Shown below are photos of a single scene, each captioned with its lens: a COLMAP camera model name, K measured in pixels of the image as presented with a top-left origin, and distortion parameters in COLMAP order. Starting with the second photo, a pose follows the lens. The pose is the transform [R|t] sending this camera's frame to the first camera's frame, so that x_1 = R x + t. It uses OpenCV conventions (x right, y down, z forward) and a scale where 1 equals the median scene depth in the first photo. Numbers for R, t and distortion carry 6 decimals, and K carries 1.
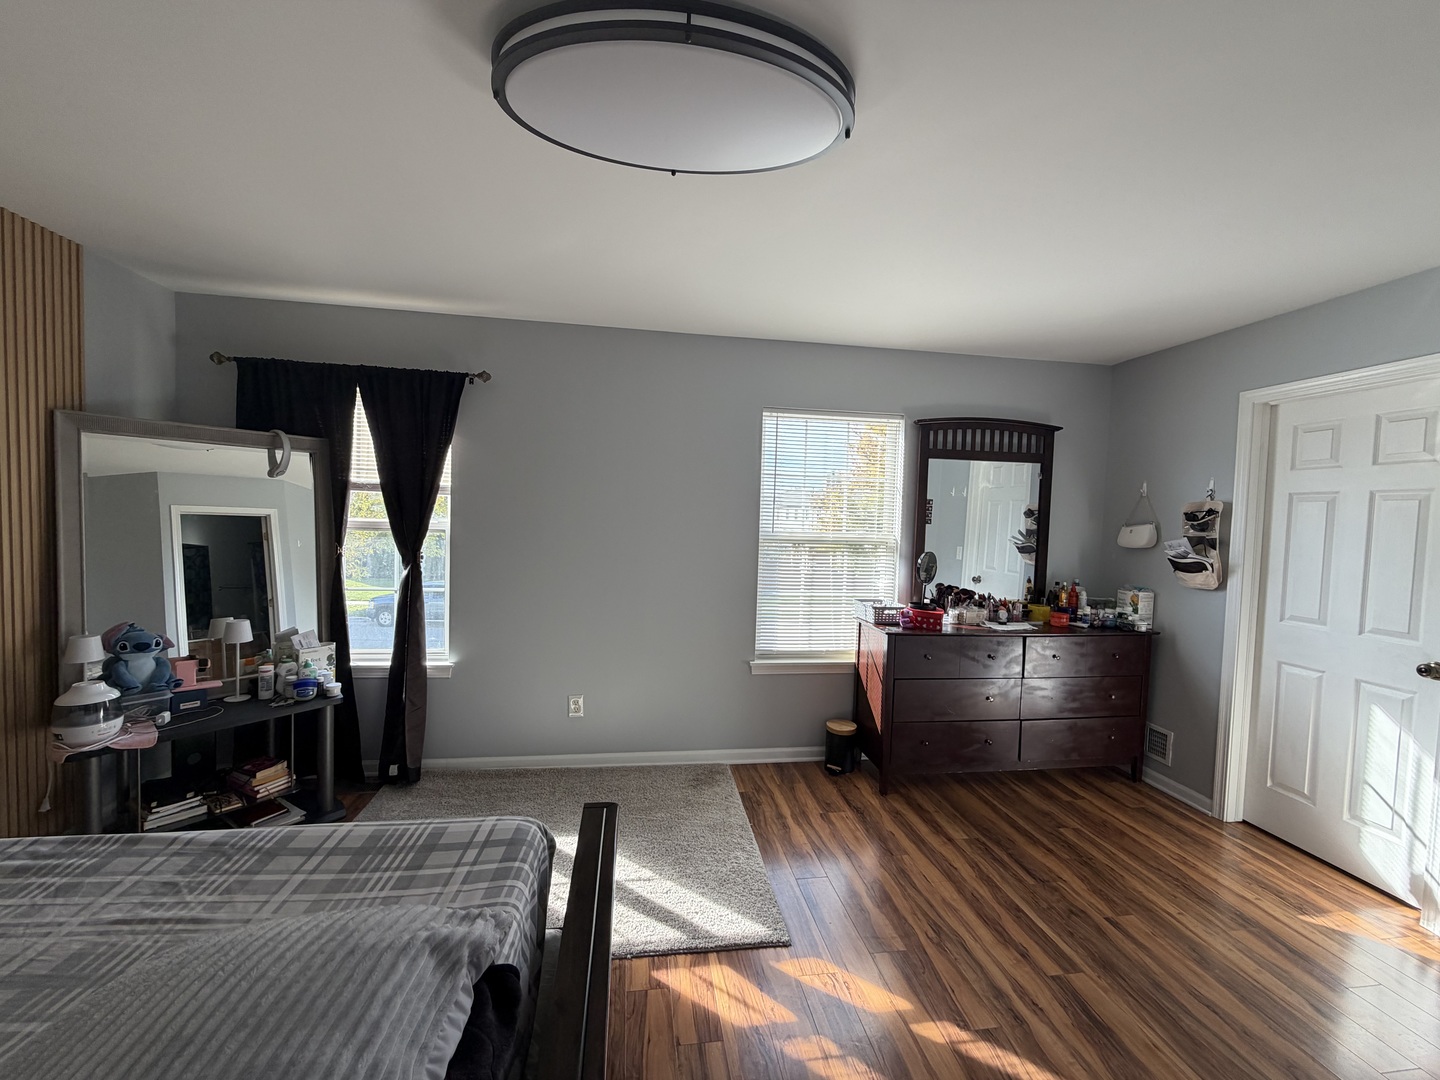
lens RADIAL K [[578.9, 0, 710.2], [0, 578.9, 530.3], [0, 0, 1]] dist [-0.001525, 0.000846]
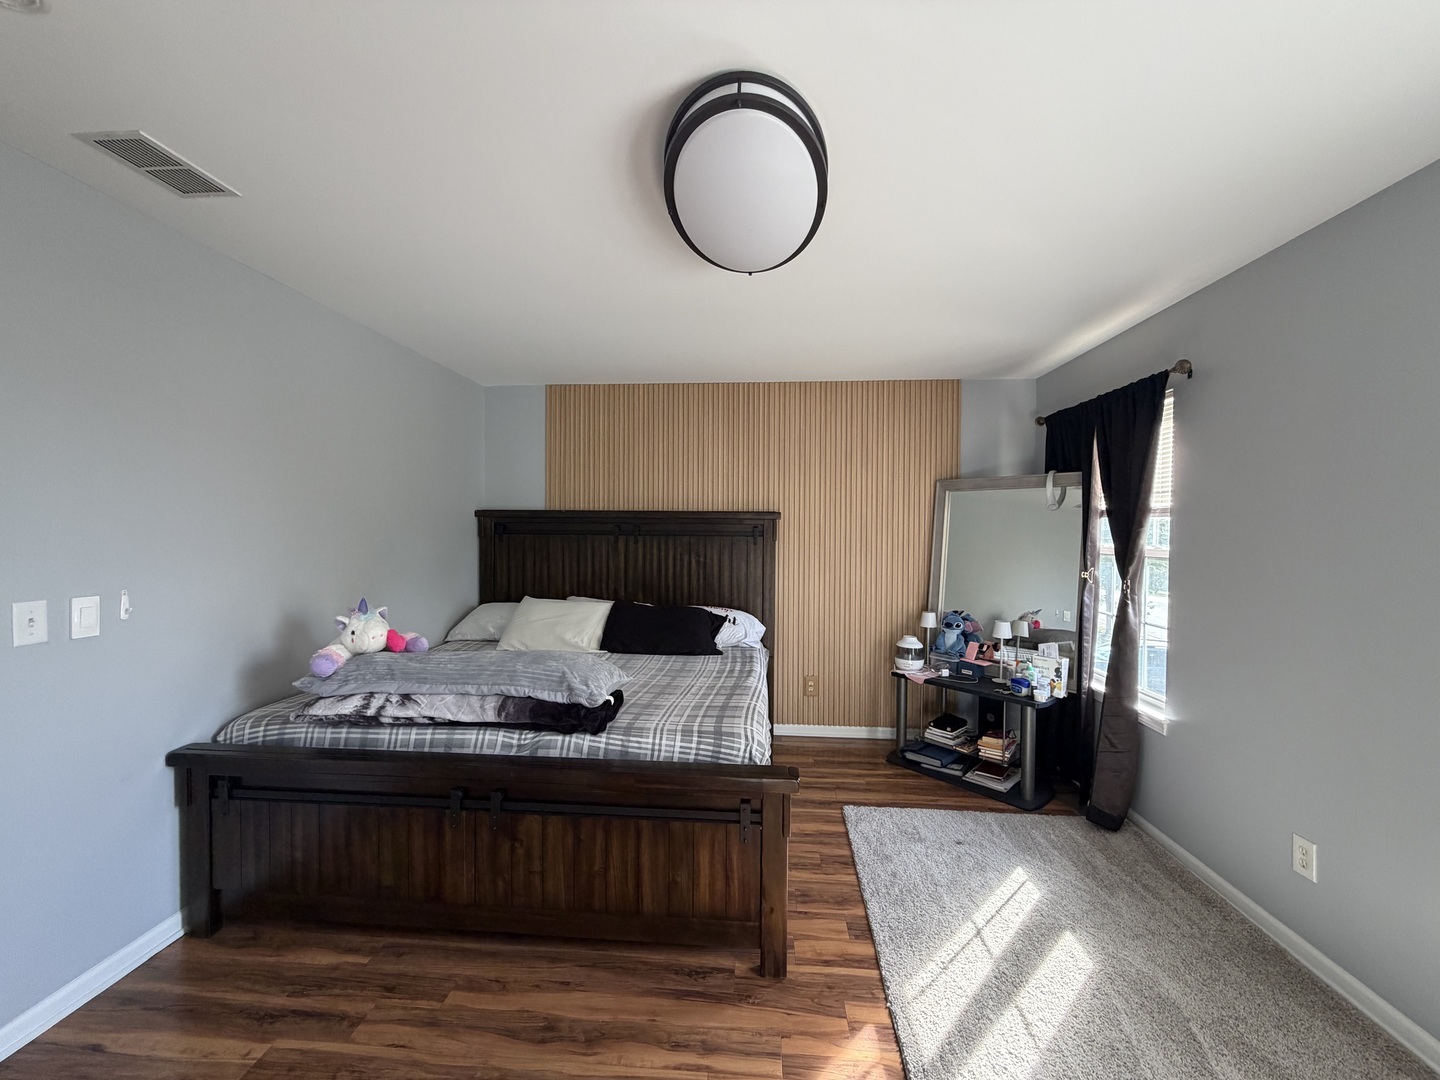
lens RADIAL K [[578.9, 0, 719.6], [0, 578.9, 541.9], [0, 0, 1]] dist [-0.001525, 0.000846]
pose [[-0.212416, -0.010118, -0.977127, 0.752171], [-0.044179, 0.999023, -0.000741, 0.006392], [0.976180, 0.043011, -0.212655, 0.802565]]
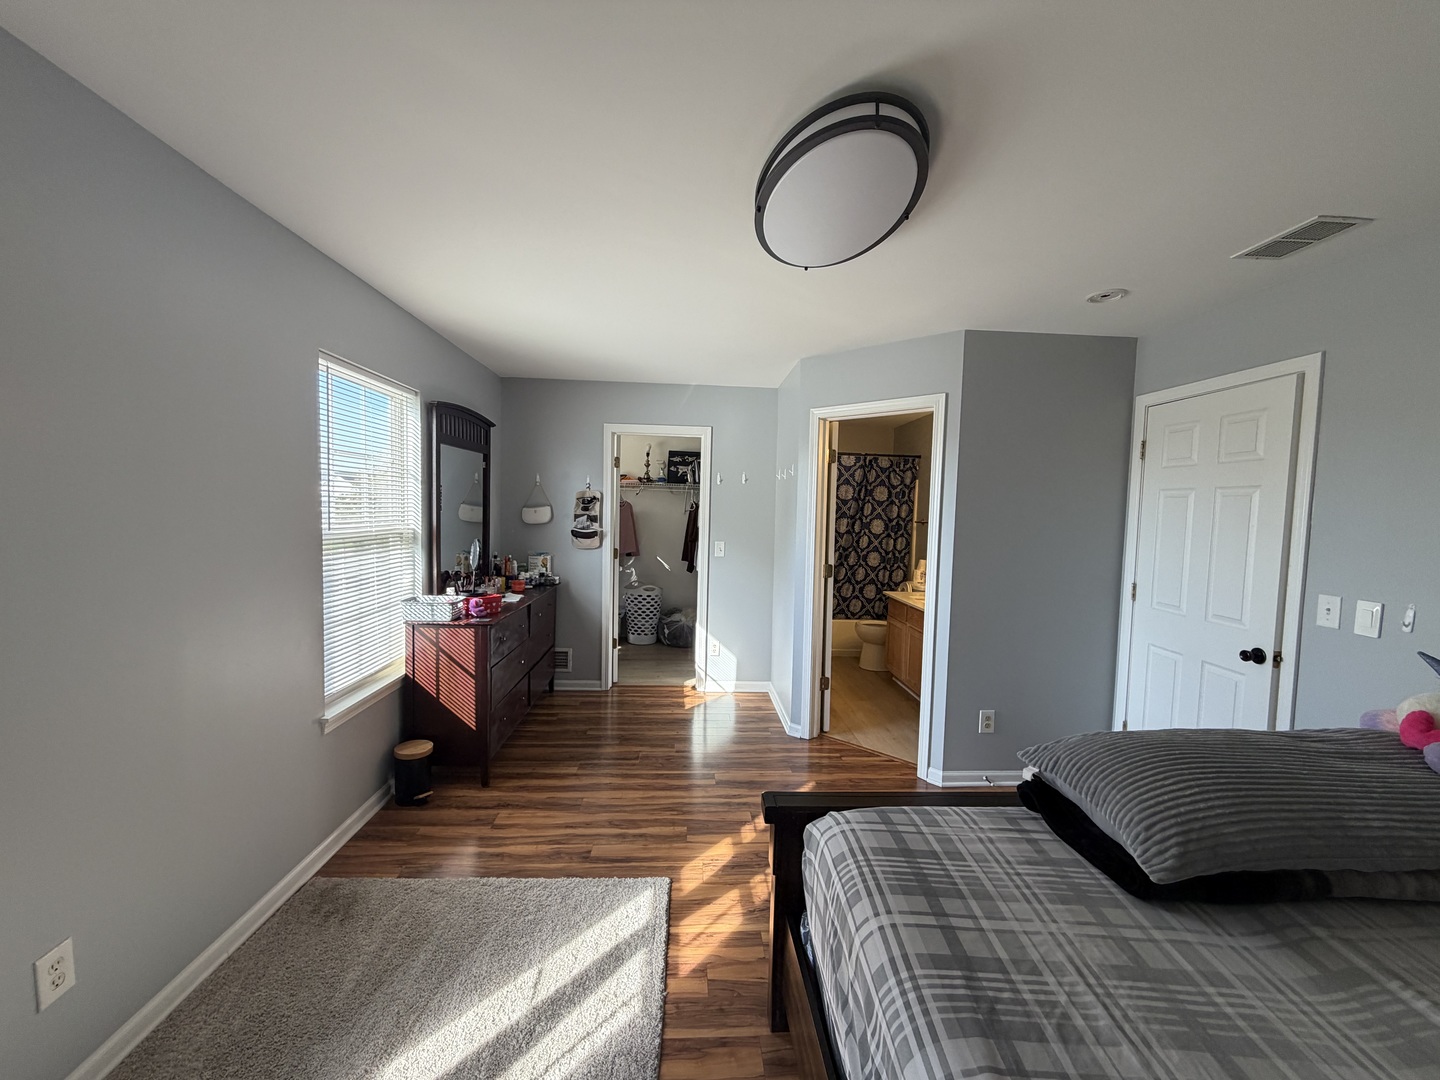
lens RADIAL K [[578.9, 0, 727.6], [0, 578.9, 548.2], [0, 0, 1]] dist [-0.001525, 0.000846]
pose [[0.070794, -0.096545, 0.992808, -0.891535], [0.005939, 0.995328, 0.096367, -0.063219], [-0.997473, -0.000926, 0.071036, 0.741508]]
